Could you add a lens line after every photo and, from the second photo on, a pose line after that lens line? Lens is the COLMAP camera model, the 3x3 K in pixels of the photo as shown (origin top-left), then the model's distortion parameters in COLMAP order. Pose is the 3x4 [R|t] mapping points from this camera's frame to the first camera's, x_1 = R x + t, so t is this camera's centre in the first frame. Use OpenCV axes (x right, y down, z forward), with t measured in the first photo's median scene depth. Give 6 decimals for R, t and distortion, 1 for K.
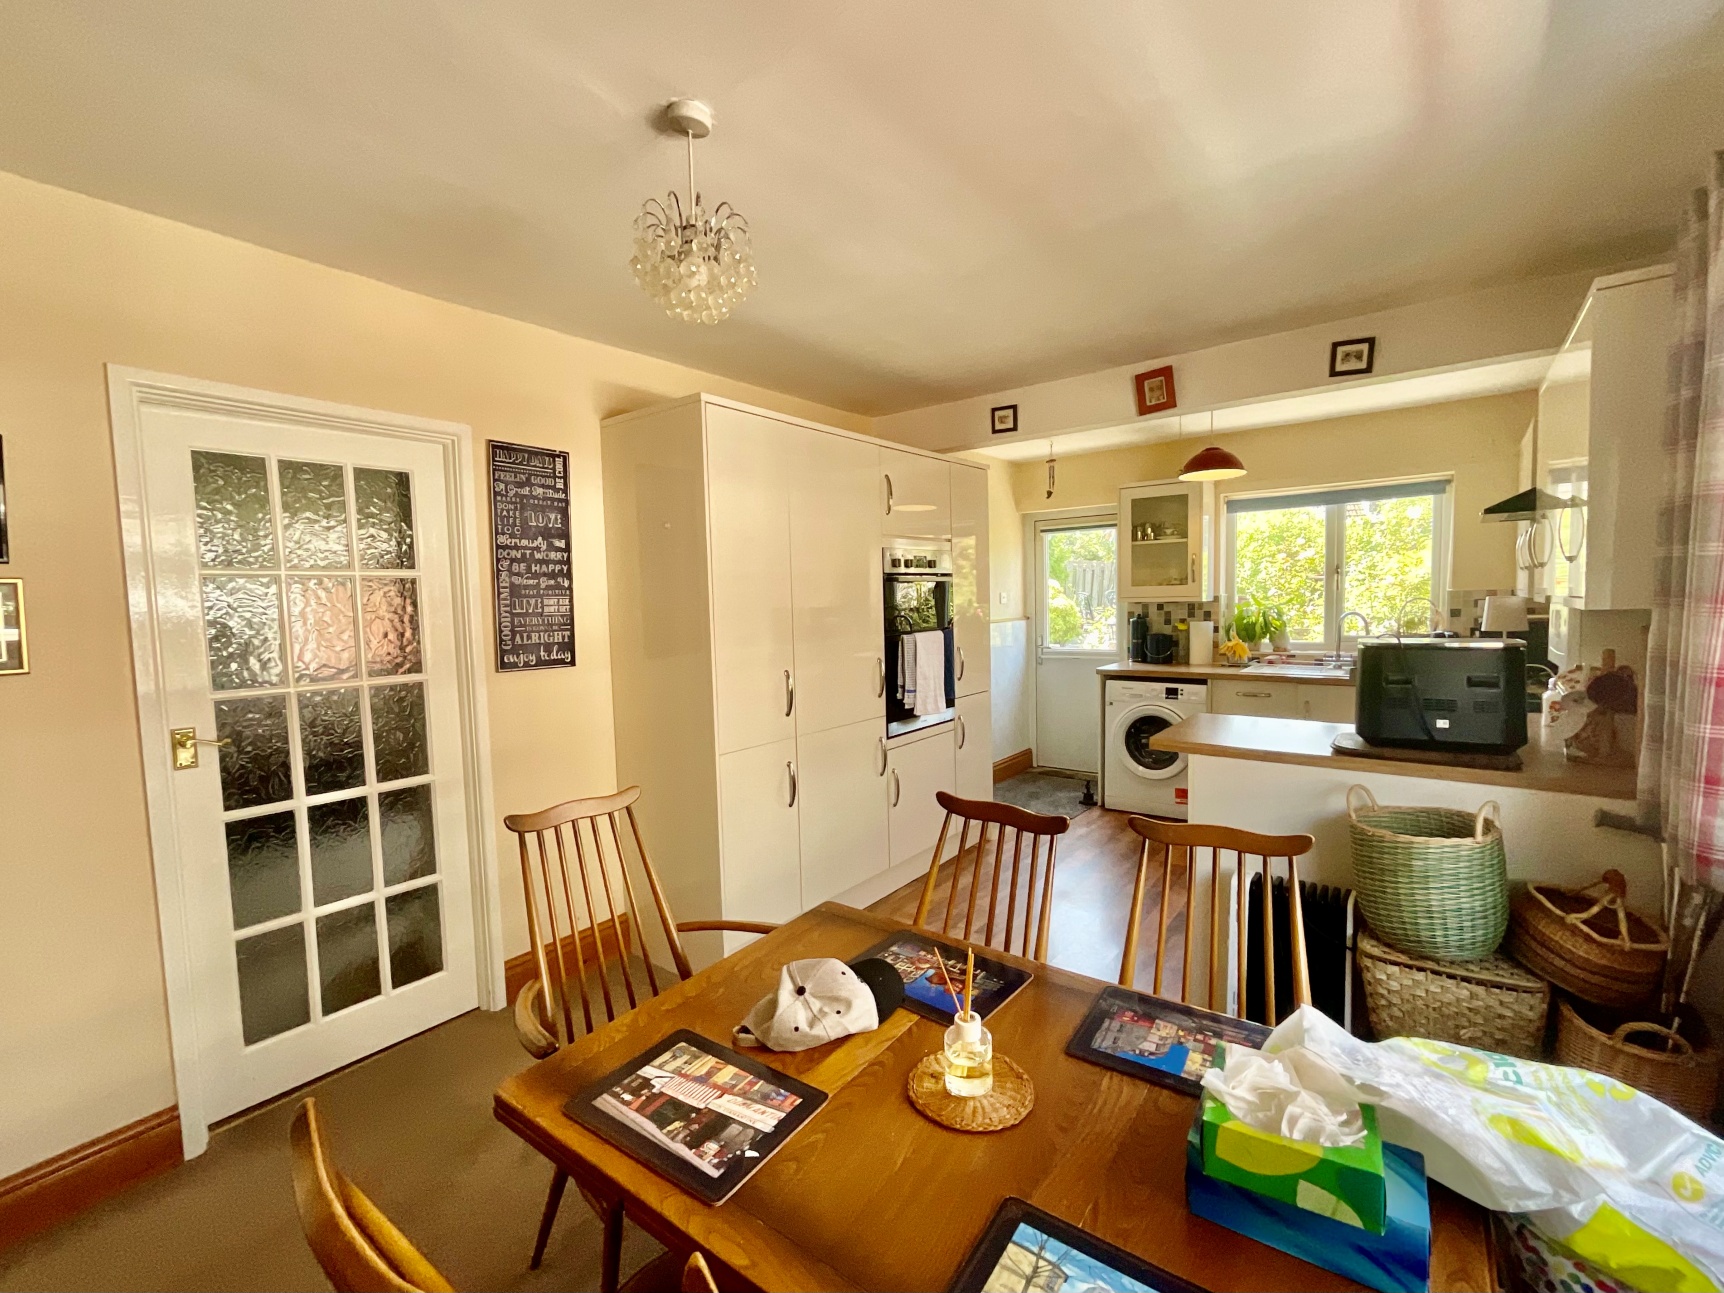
lens RADIAL K [[696.5, 0, 859.5], [0, 696.5, 643.6], [0, 0, 1]] dist [0.001566, -0.001600]
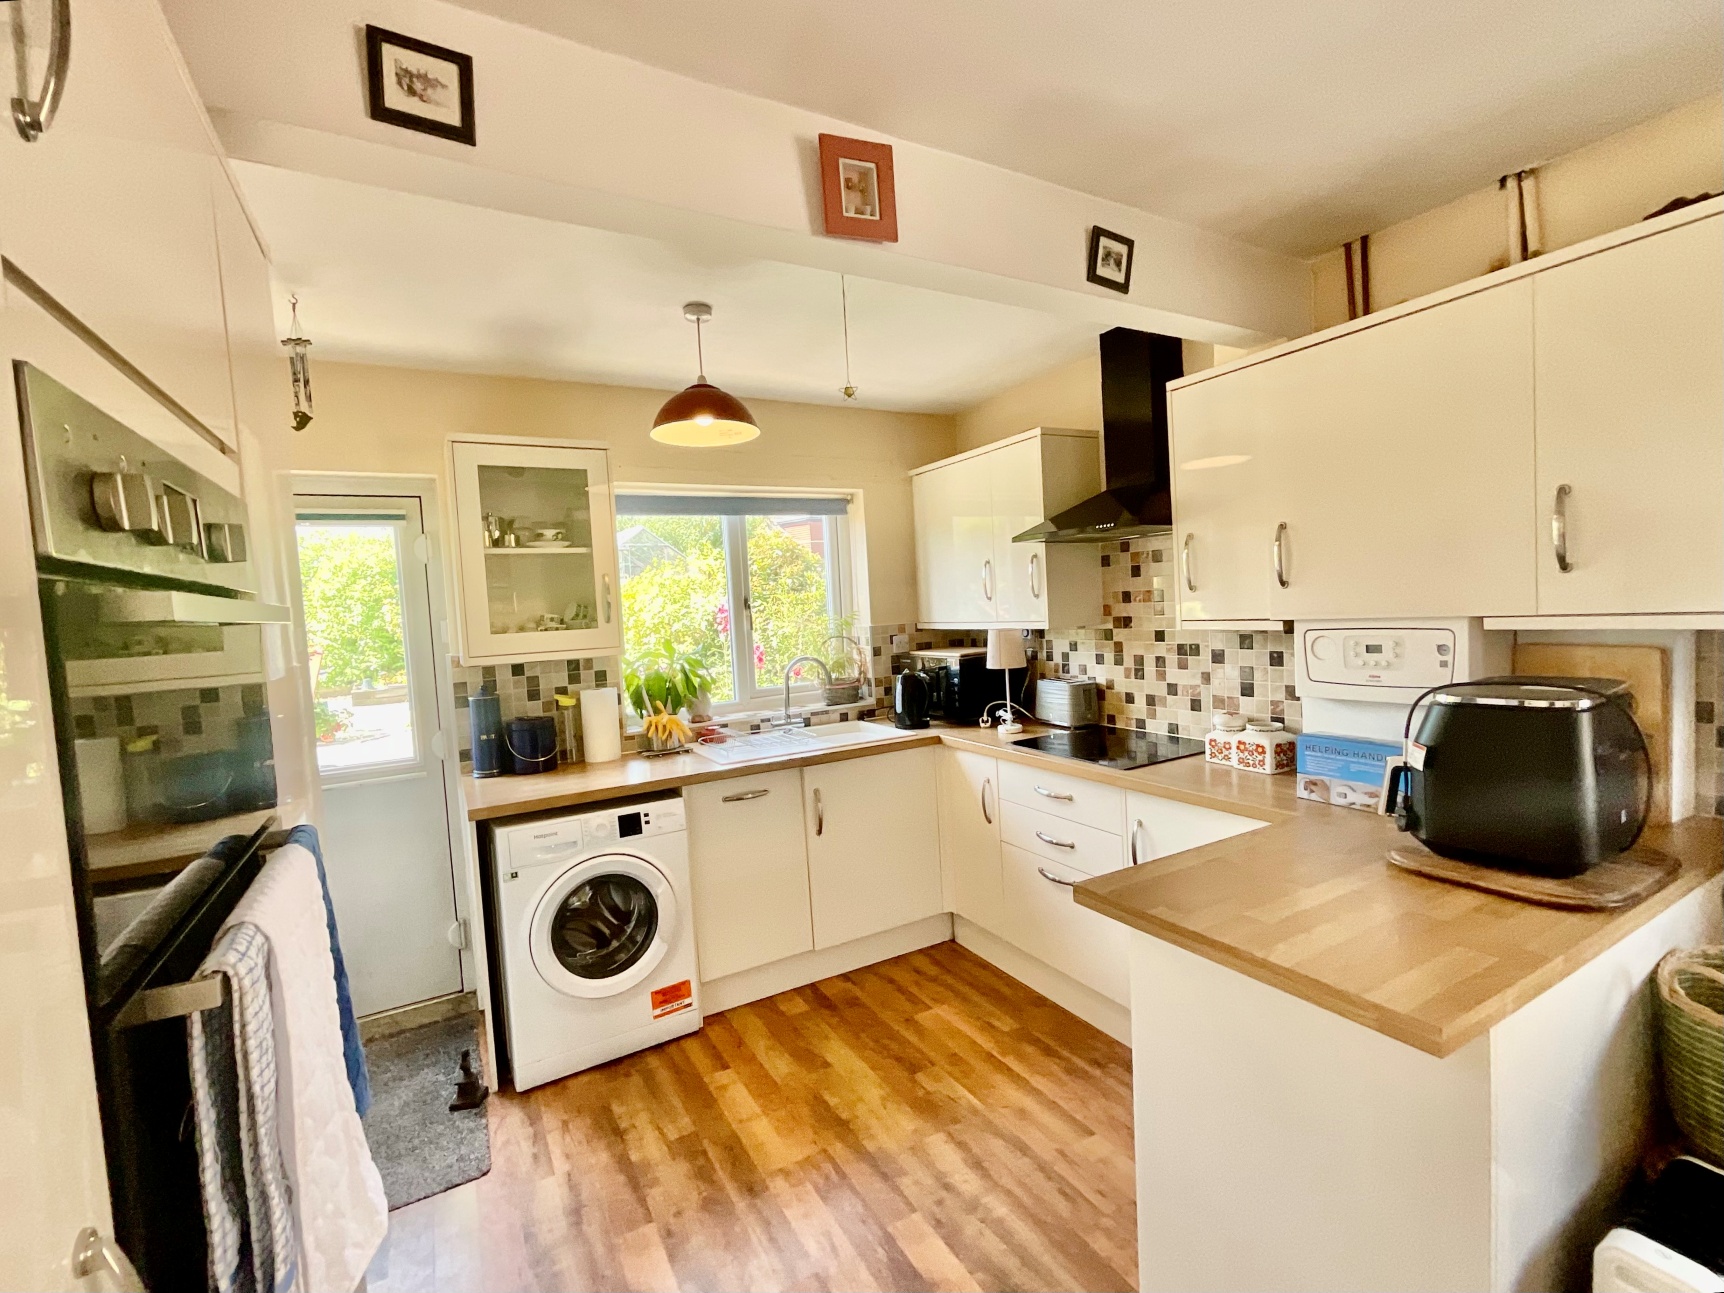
lens RADIAL K [[760.2, 0, 864.9], [0, 760.2, 652.3], [0, 0, 1]] dist [-0.011869, 0.000094]
pose [[0.377062, -0.052612, 0.924692, -0.026610], [0.108046, 0.994067, 0.012501, -0.050227], [-0.919864, 0.095196, 0.380510, 0.581205]]
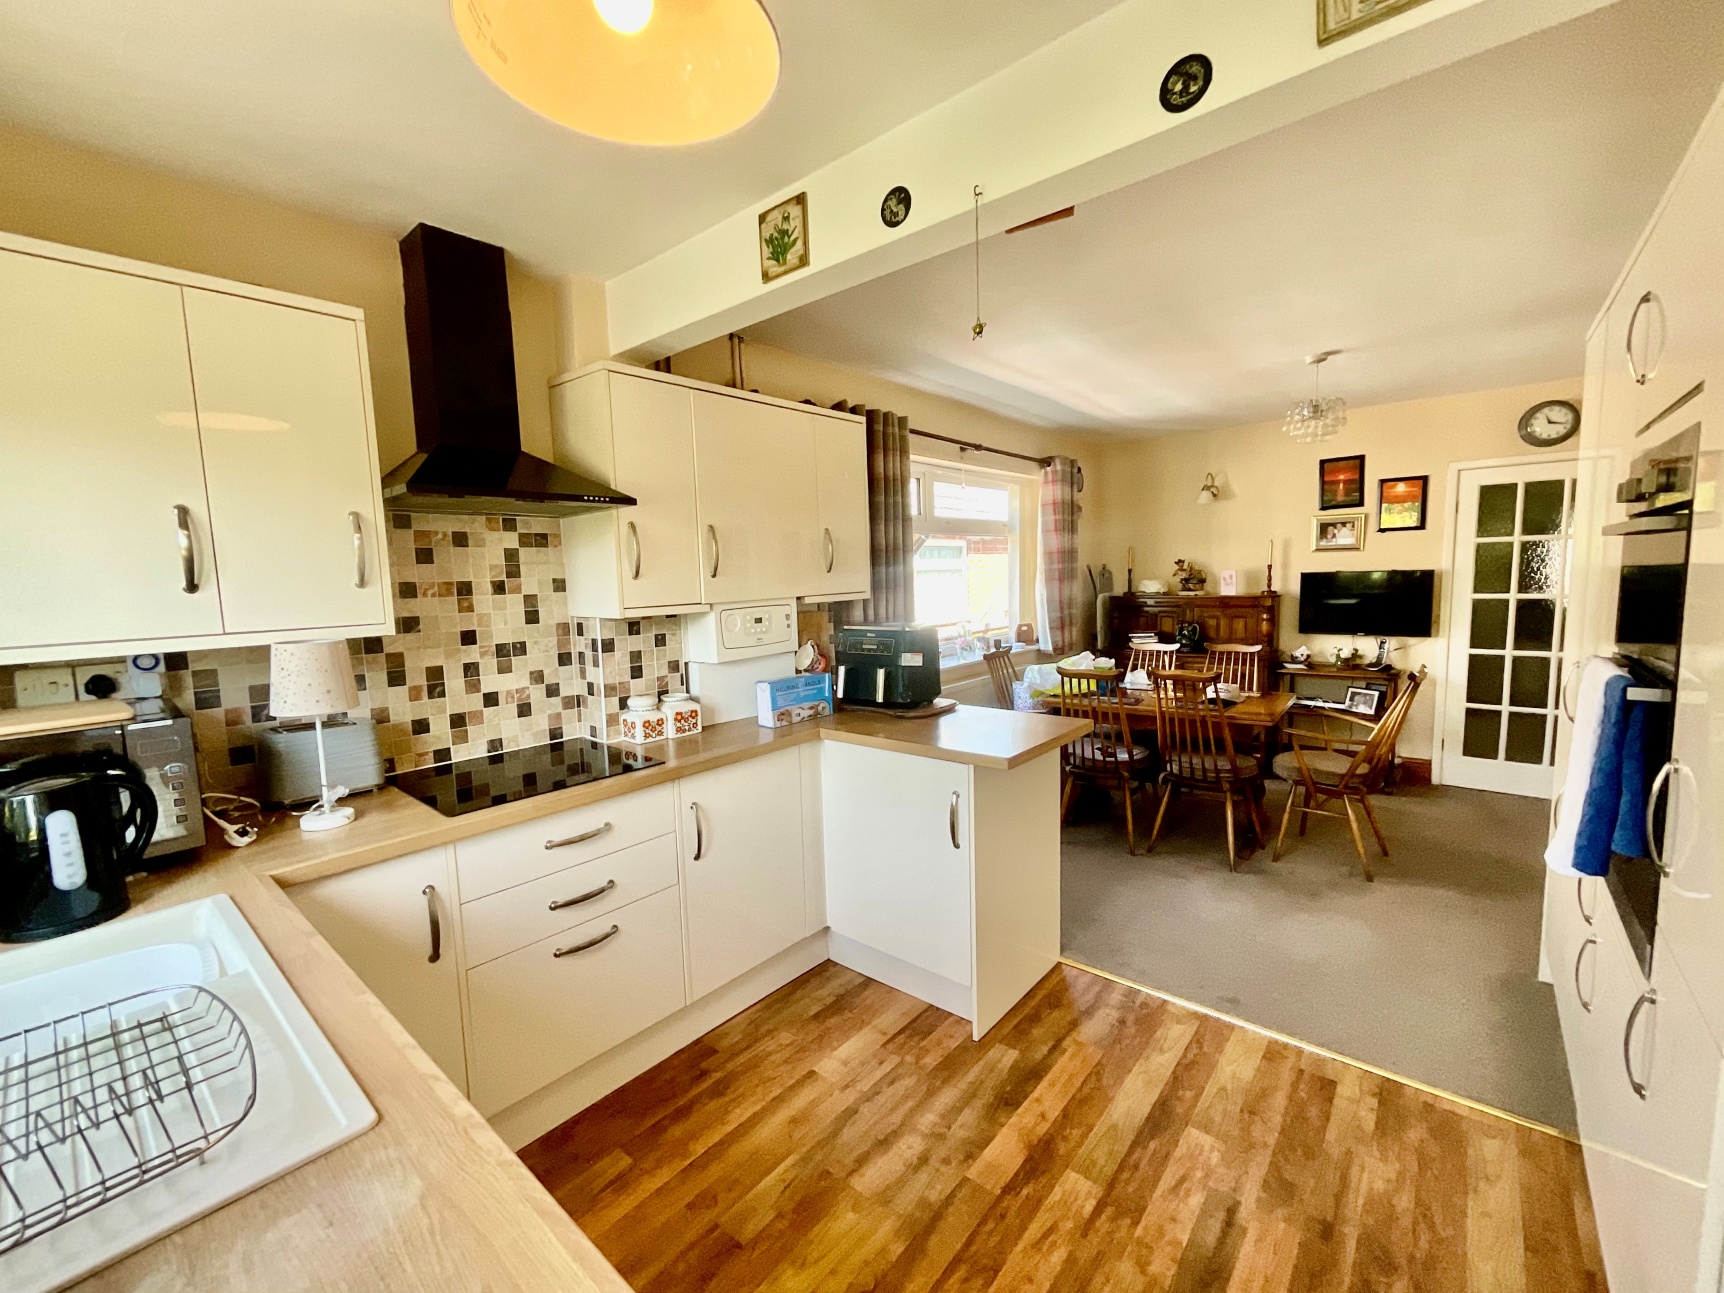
lens RADIAL K [[696.5, 0, 868.8], [0, 696.5, 651.3], [0, 0, 1]] dist [0.001566, -0.001600]
pose [[-0.997876, 0.051825, 0.039458, 0.349104], [0.058135, 0.981828, 0.180650, -0.088648], [-0.029379, 0.182560, -0.982756, 1.035862]]
